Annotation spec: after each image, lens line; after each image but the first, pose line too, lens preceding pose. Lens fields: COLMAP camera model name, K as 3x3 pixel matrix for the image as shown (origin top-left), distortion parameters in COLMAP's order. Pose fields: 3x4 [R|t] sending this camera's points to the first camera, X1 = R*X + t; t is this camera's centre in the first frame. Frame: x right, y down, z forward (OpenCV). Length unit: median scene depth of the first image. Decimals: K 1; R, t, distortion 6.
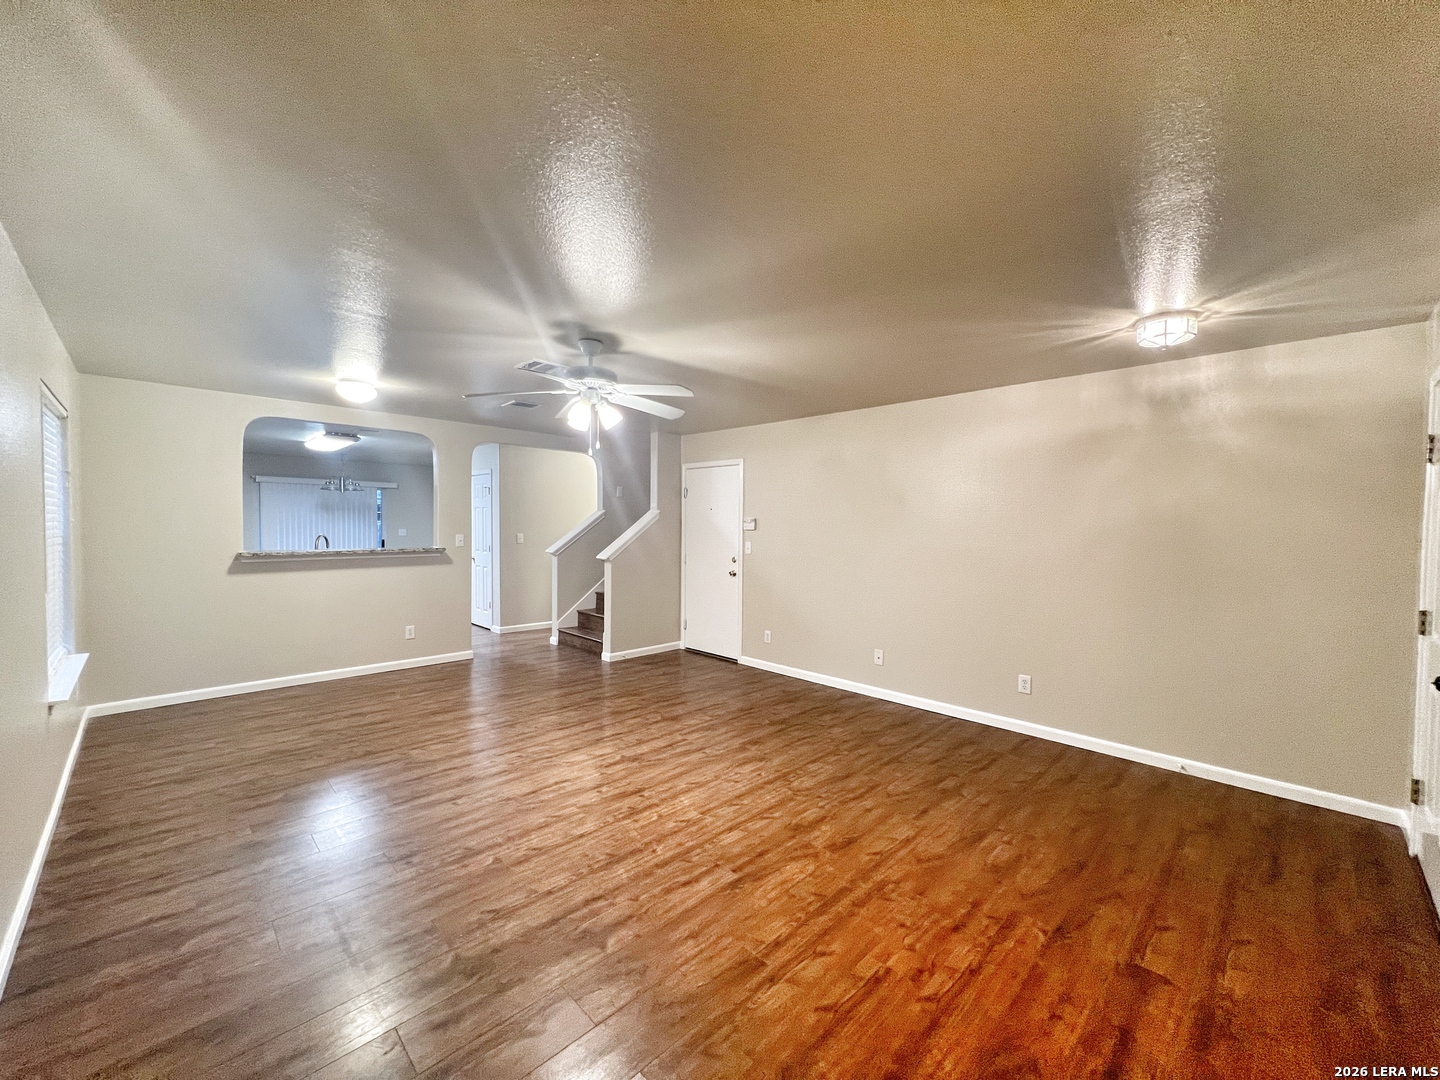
lens RADIAL K [[571.6, 0, 713.4], [0, 571.6, 548.4], [0, 0, 1]] dist [-0.004329, -0.000062]
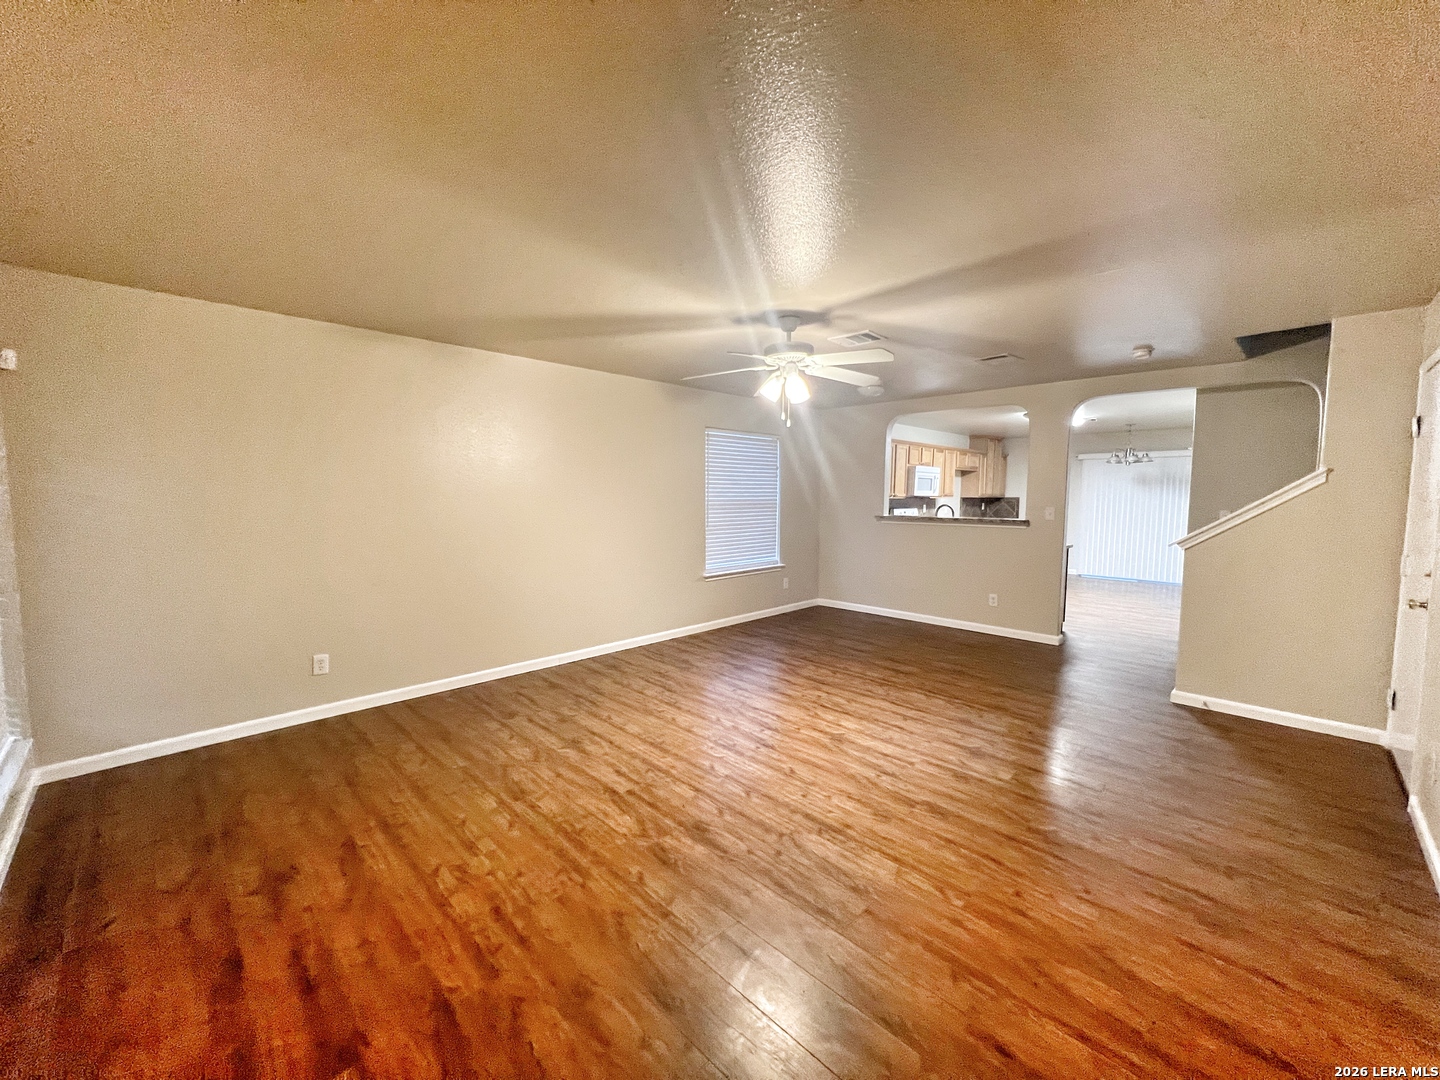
lens RADIAL K [[571.6, 0, 713.5], [0, 571.6, 531.0], [0, 0, 1]] dist [-0.004329, -0.000062]
pose [[0.011593, 0.057218, -0.998294, 0.910931], [-0.050296, 0.997131, 0.056568, -0.018370], [0.998667, 0.049554, 0.014437, 0.897763]]
